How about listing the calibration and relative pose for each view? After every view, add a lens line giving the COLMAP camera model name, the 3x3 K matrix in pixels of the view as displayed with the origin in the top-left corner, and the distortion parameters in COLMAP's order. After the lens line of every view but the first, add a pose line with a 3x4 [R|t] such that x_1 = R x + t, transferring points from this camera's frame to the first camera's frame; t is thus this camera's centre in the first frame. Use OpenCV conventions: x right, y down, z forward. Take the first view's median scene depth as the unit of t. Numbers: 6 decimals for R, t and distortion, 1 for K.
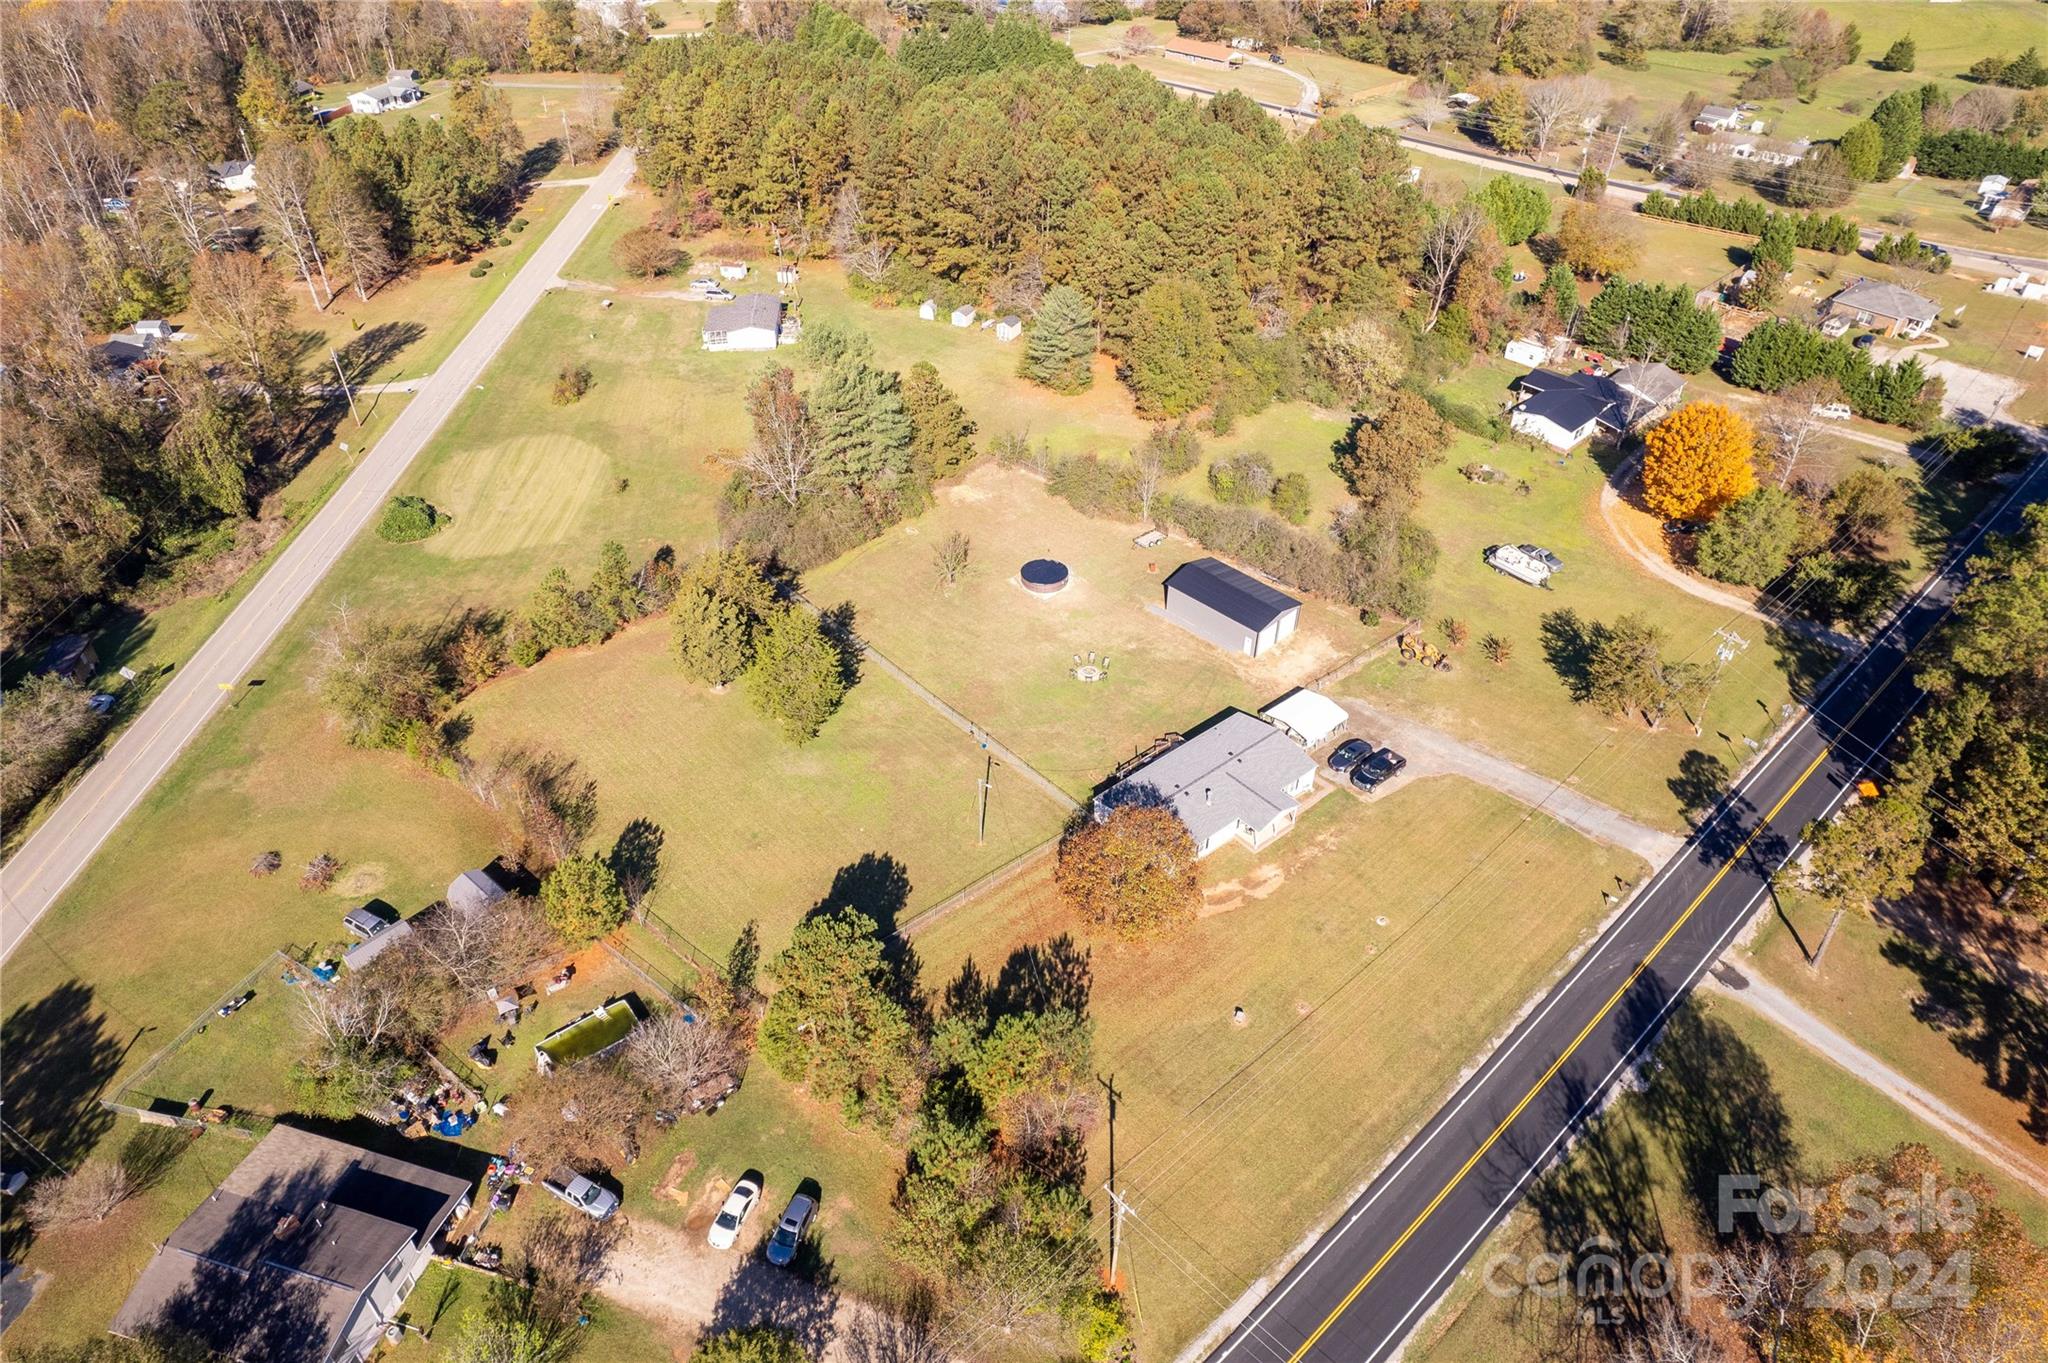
lens RADIAL K [[1312.0, 0, 1025.1], [0, 1312.0, 677.6], [0, 0, 1]] dist [-0.077132, 0.063611]
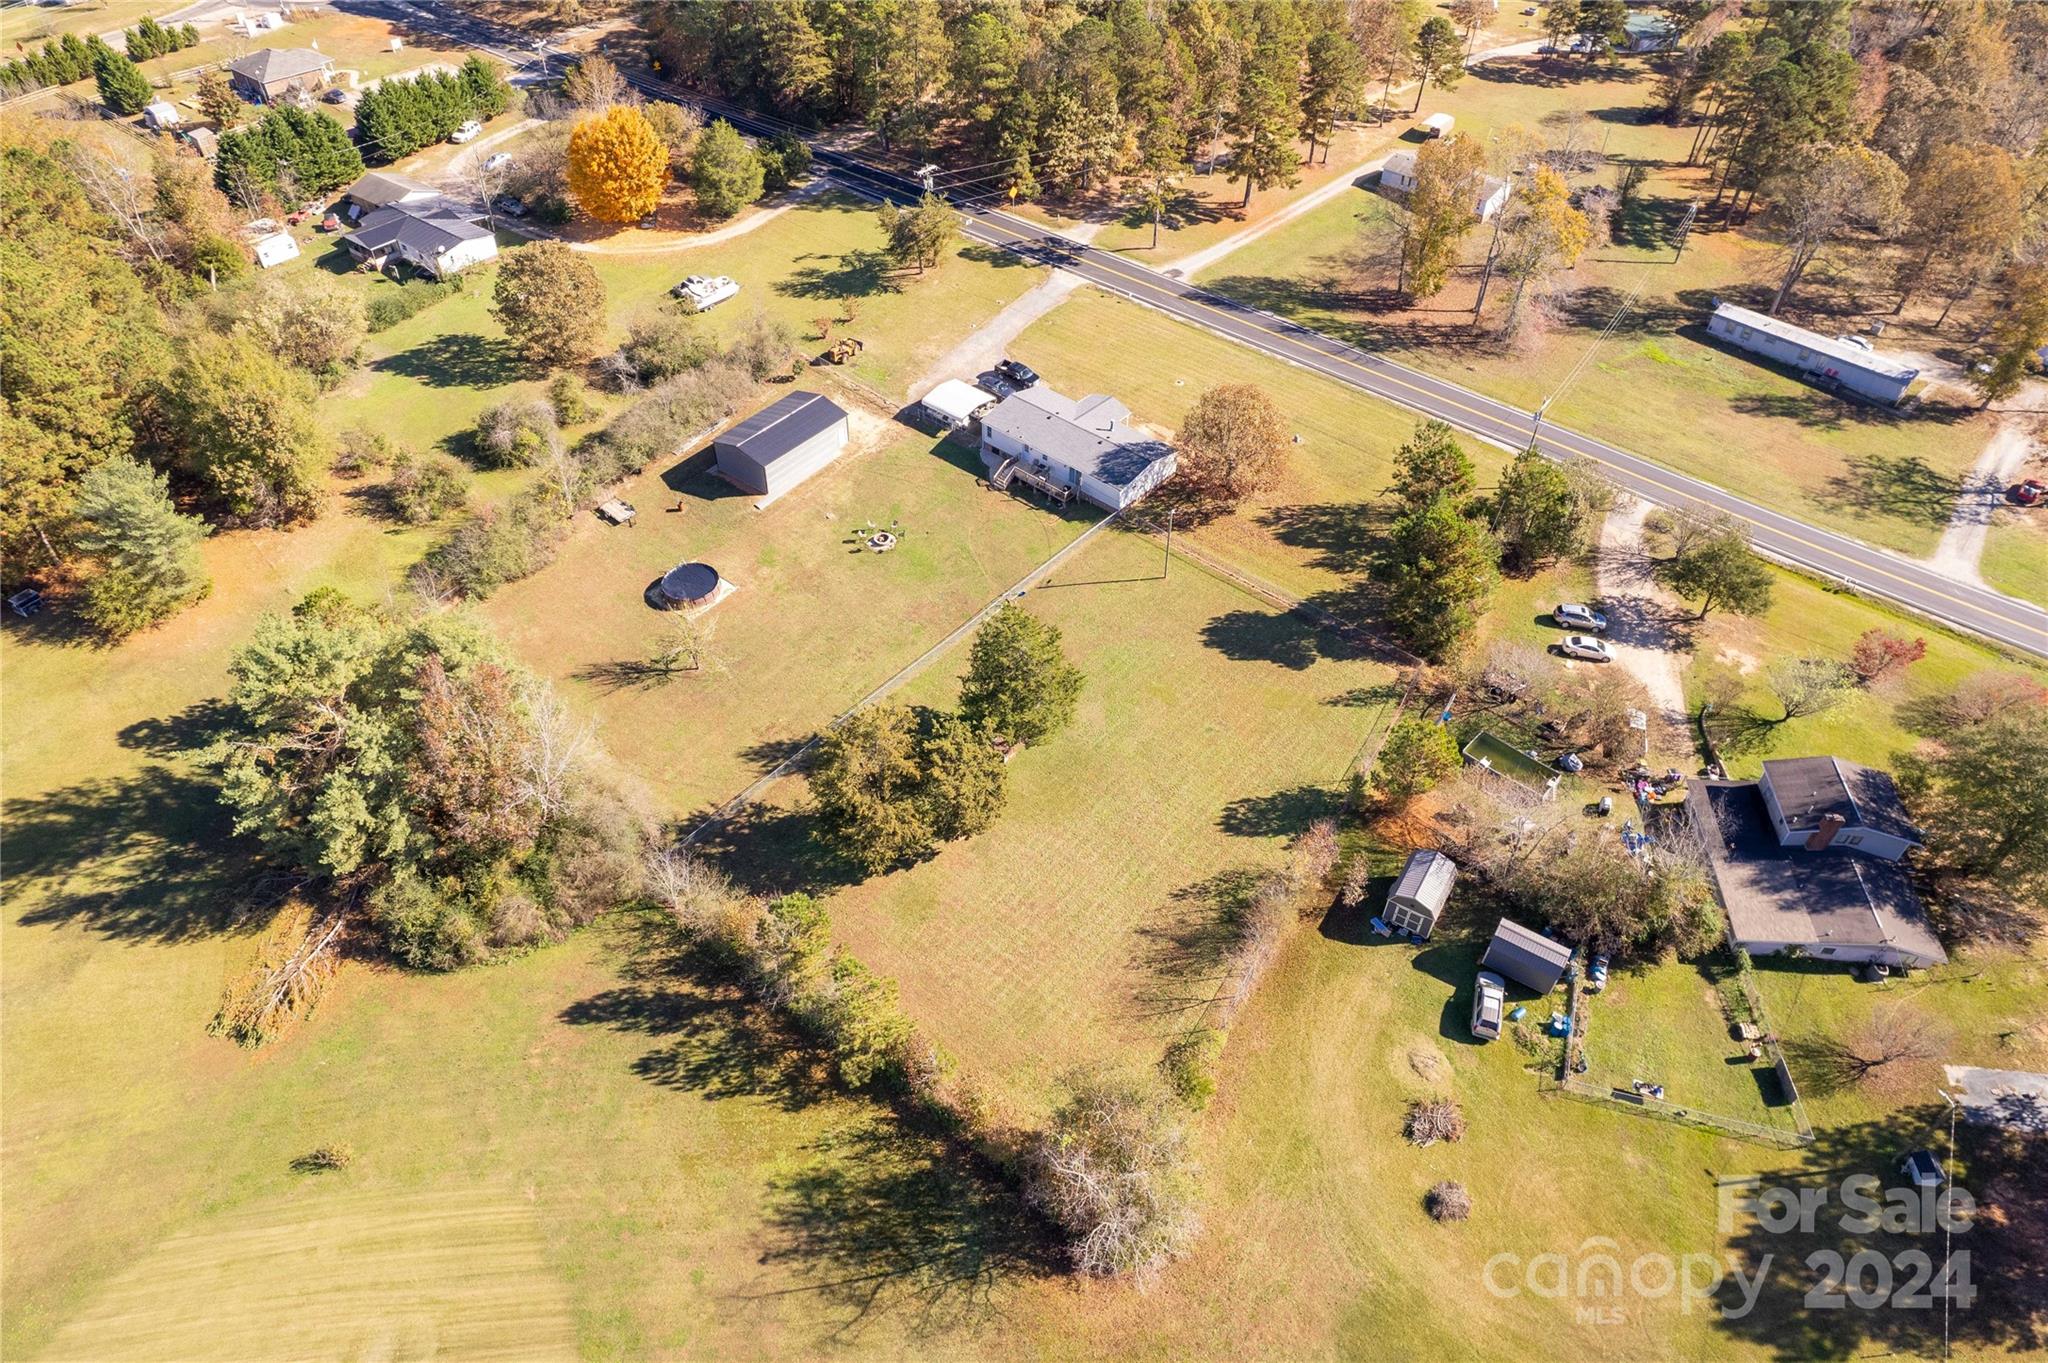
lens RADIAL K [[1312.0, 0, 1020.9], [0, 1312.0, 680.6], [0, 0, 1]] dist [-0.077132, 0.063611]
pose [[-0.149605, -0.687538, 0.710570, -0.848036], [0.593337, 0.512450, 0.620763, -0.573925], [-0.790930, 0.514476, 0.331276, 0.786878]]
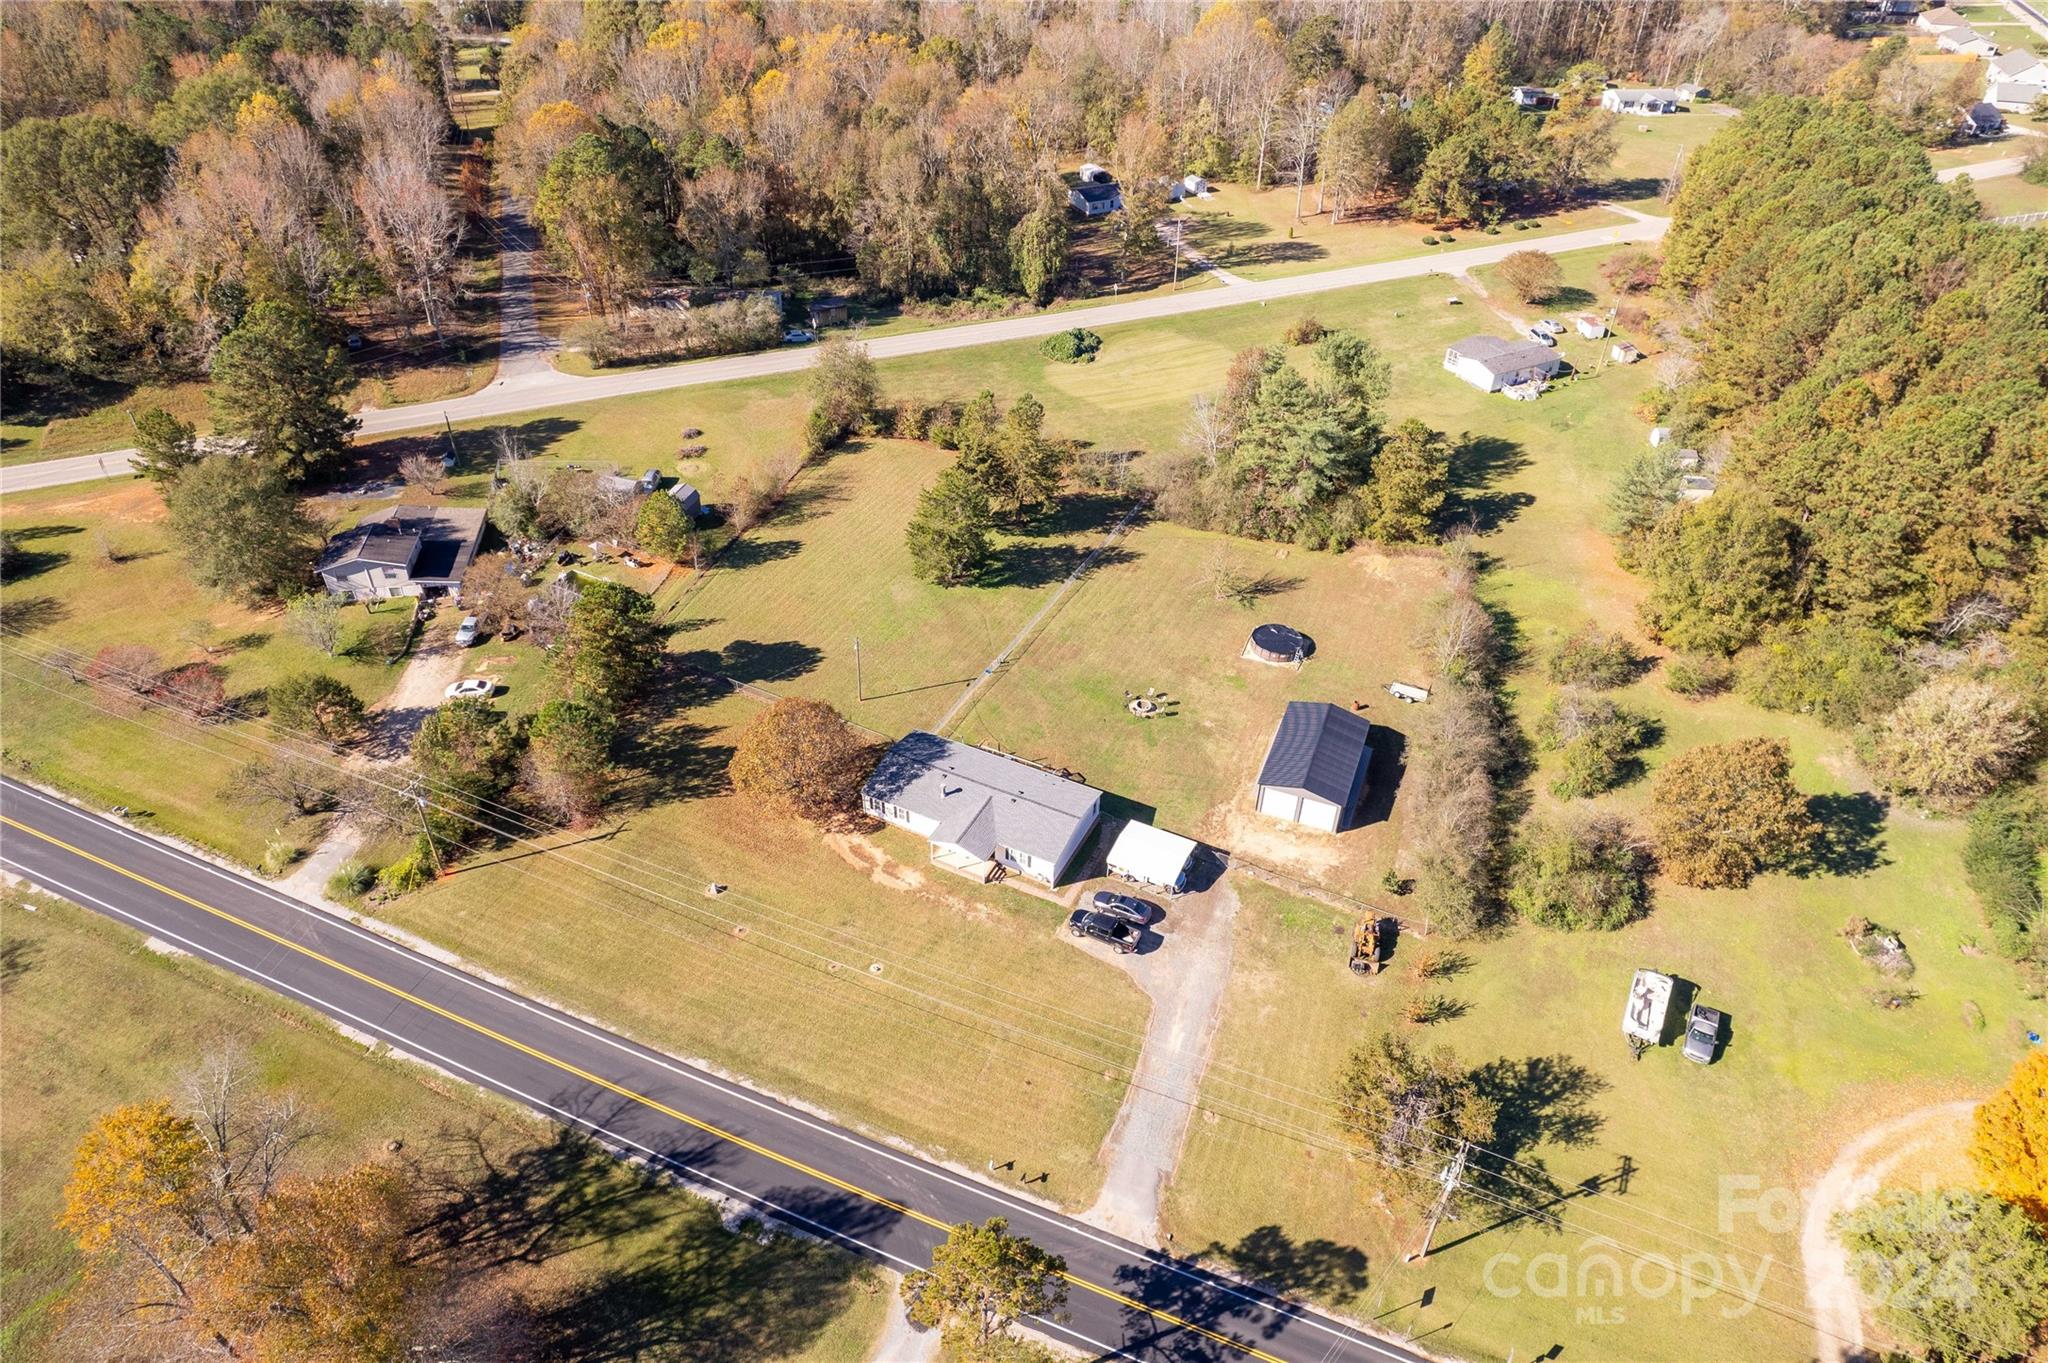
lens RADIAL K [[1312.0, 0, 1020.0], [0, 1312.0, 681.4], [0, 0, 1]] dist [-0.077132, 0.063611]
pose [[0.397654, 0.562355, -0.725002, 0.834043], [-0.571427, 0.770004, 0.283841, -0.285645], [0.717874, 0.301415, 0.627540, 0.390737]]
